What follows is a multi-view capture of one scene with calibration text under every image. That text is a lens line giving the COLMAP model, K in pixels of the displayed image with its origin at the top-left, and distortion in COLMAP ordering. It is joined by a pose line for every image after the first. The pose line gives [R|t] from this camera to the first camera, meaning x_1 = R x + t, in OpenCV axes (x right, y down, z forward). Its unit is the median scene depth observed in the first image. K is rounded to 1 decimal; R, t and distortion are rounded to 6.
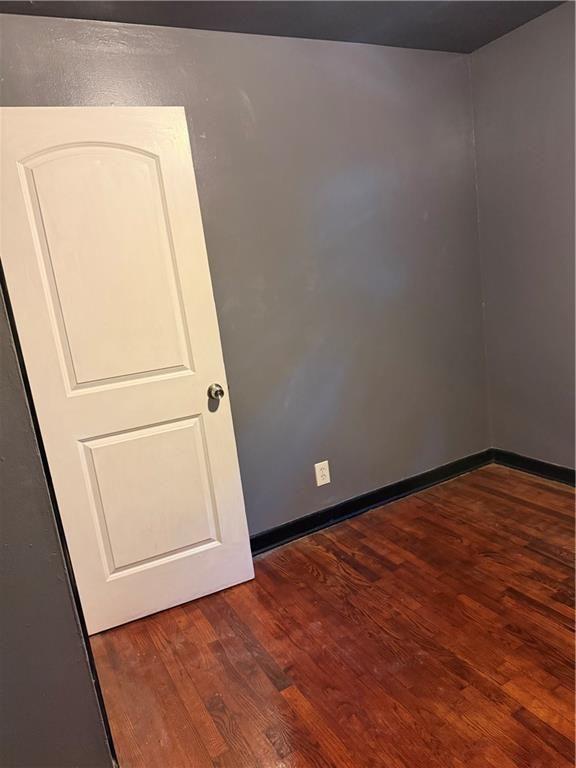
lens RADIAL K [[537.0, 0, 288.0], [0, 537.0, 384.0], [0, 0, 1]] dist [0.105817, -0.116683]
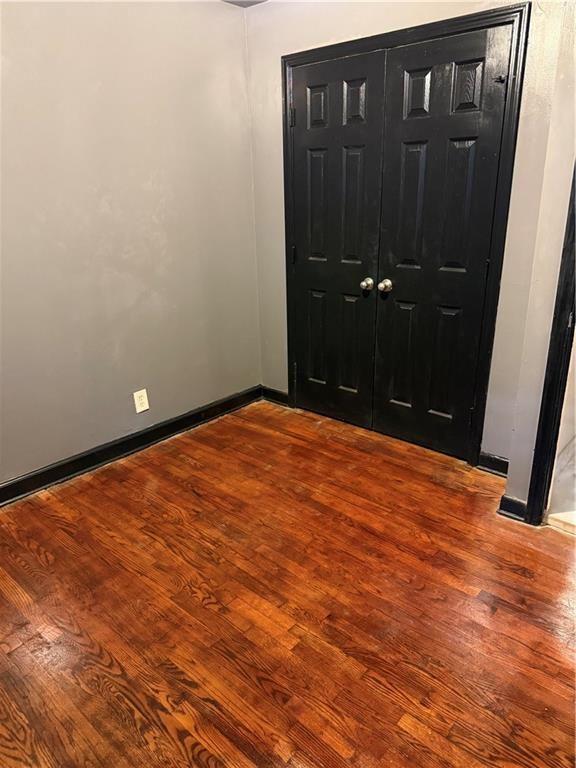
lens RADIAL K [[537.0, 0, 288.0], [0, 537.0, 384.0], [0, 0, 1]] dist [0.105817, -0.116683]
pose [[-0.934221, 0.245642, -0.258634, 0.550243], [0.068566, 0.835232, 0.545606, -0.432423], [0.350043, 0.491983, -0.797134, 1.579346]]
